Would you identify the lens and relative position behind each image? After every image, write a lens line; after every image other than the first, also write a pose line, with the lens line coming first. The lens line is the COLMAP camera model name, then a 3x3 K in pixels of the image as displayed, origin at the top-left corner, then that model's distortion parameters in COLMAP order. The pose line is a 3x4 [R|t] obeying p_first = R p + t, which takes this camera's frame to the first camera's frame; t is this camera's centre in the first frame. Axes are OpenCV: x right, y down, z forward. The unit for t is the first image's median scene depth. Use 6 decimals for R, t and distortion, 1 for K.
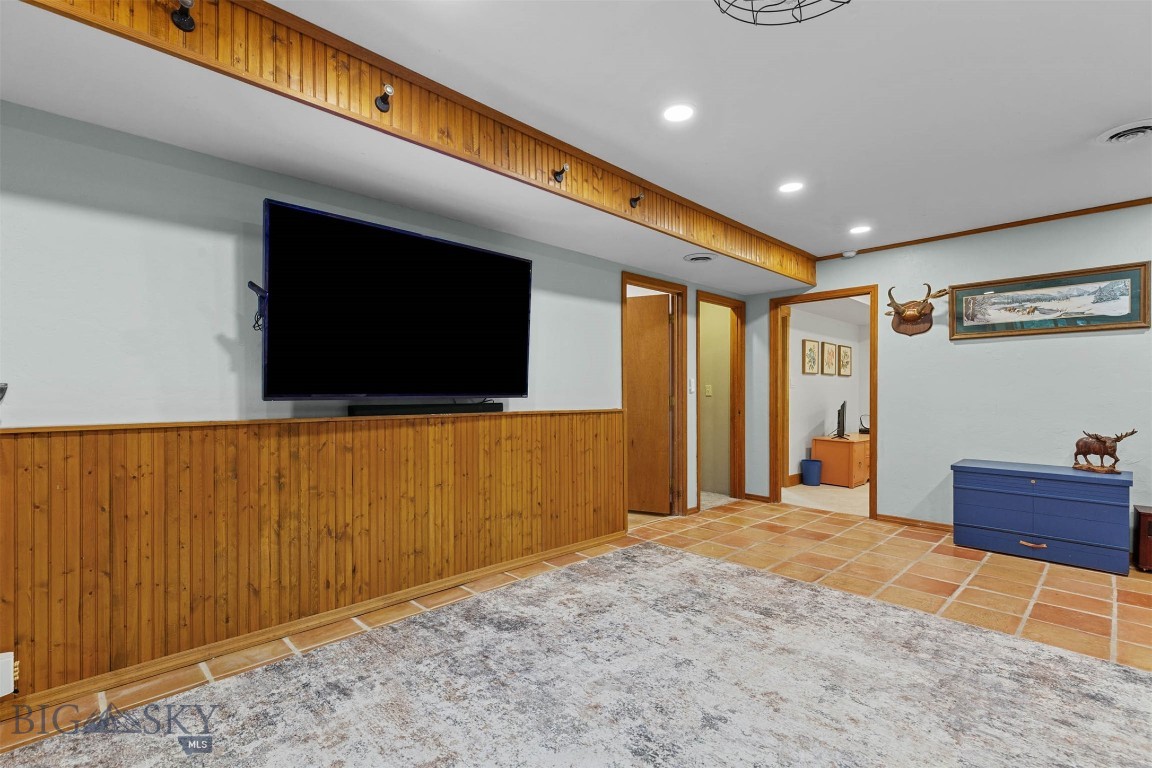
lens RADIAL K [[521.6, 0, 576.9], [0, 521.6, 394.8], [0, 0, 1]] dist [0.009297, -0.001564]
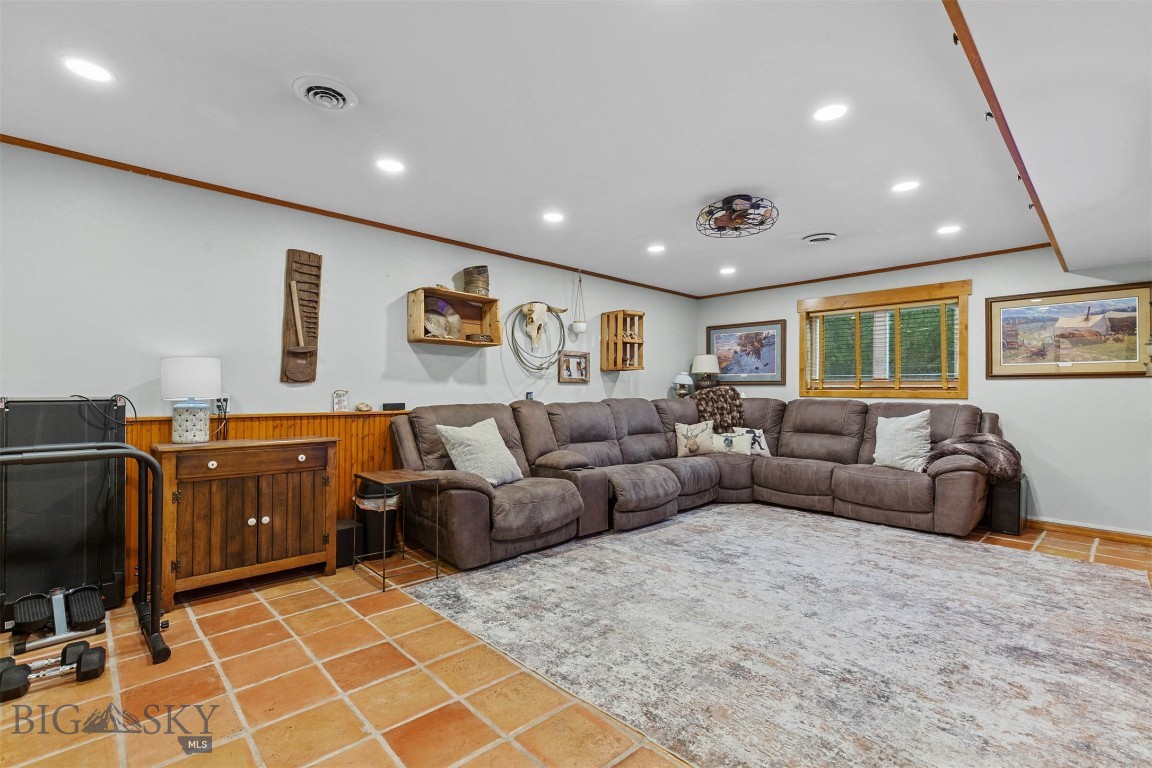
lens RADIAL K [[521.6, 0, 578.0], [0, 521.6, 385.6], [0, 0, 1]] dist [0.009297, -0.001564]
pose [[-0.999959, -0.007027, 0.005661, 0.539086], [-0.007079, 0.999933, -0.009166, -0.006015], [-0.005596, -0.009205, -0.999942, 1.614146]]
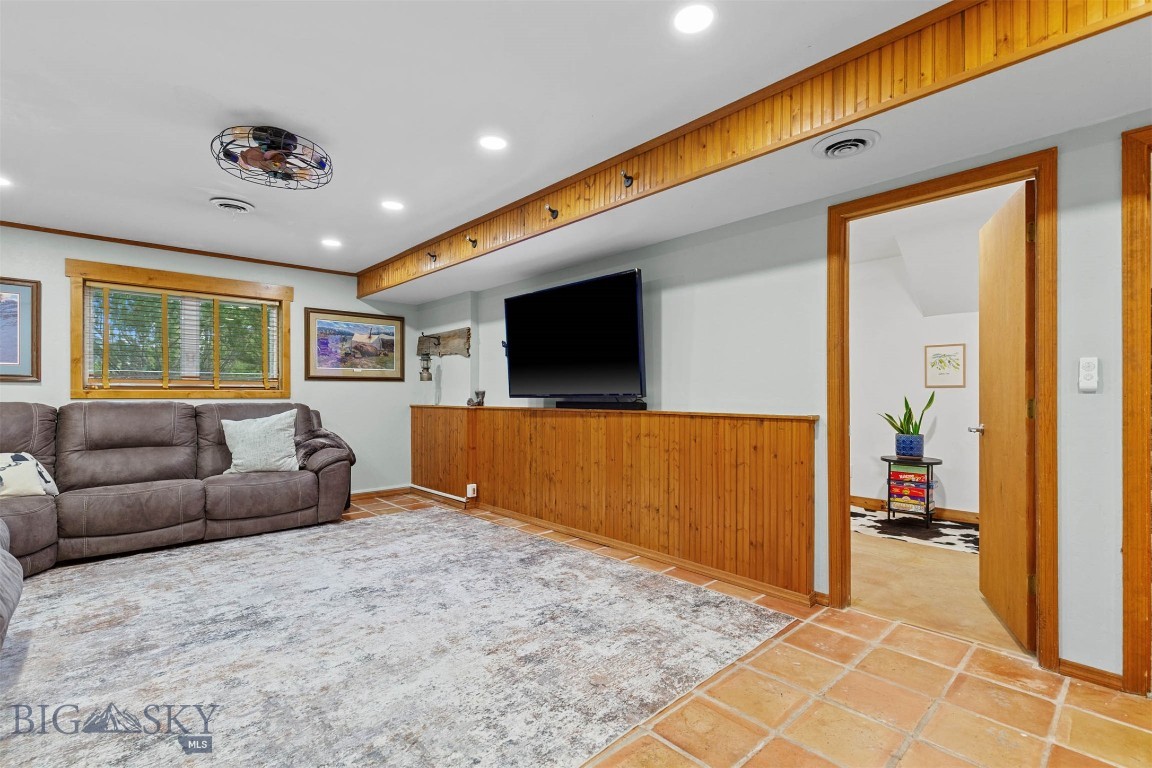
lens RADIAL K [[521.6, 0, 577.2], [0, 521.6, 395.2], [0, 0, 1]] dist [0.009297, -0.001564]
pose [[-0.020736, 0.002406, -0.999782, 1.060623], [-0.000478, 0.999997, 0.002416, -0.002481], [0.999785, 0.000528, -0.020734, 0.976558]]
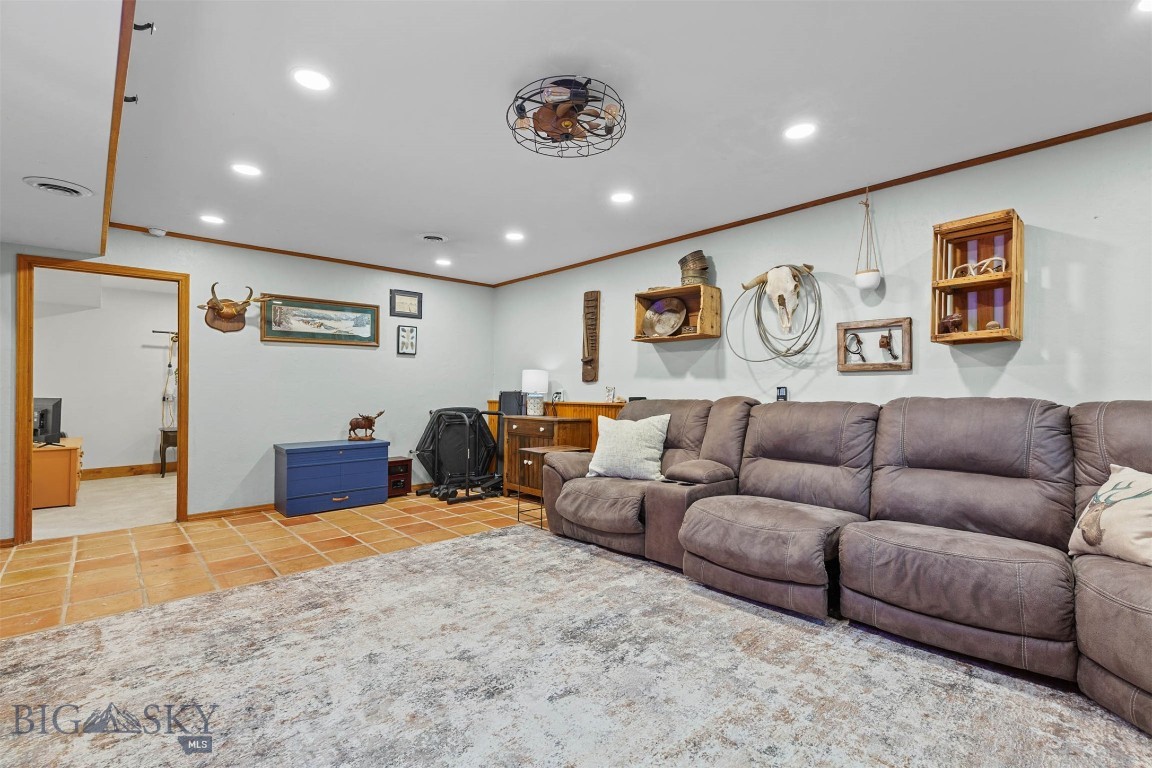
lens RADIAL K [[521.6, 0, 575.6], [0, 521.6, 382.2], [0, 0, 1]] dist [0.009297, -0.001564]
pose [[0.022466, 0.010430, 0.999693, -0.570387], [0.005347, 0.999930, -0.010553, 0.000238], [-0.999733, 0.005582, 0.022409, 0.425195]]
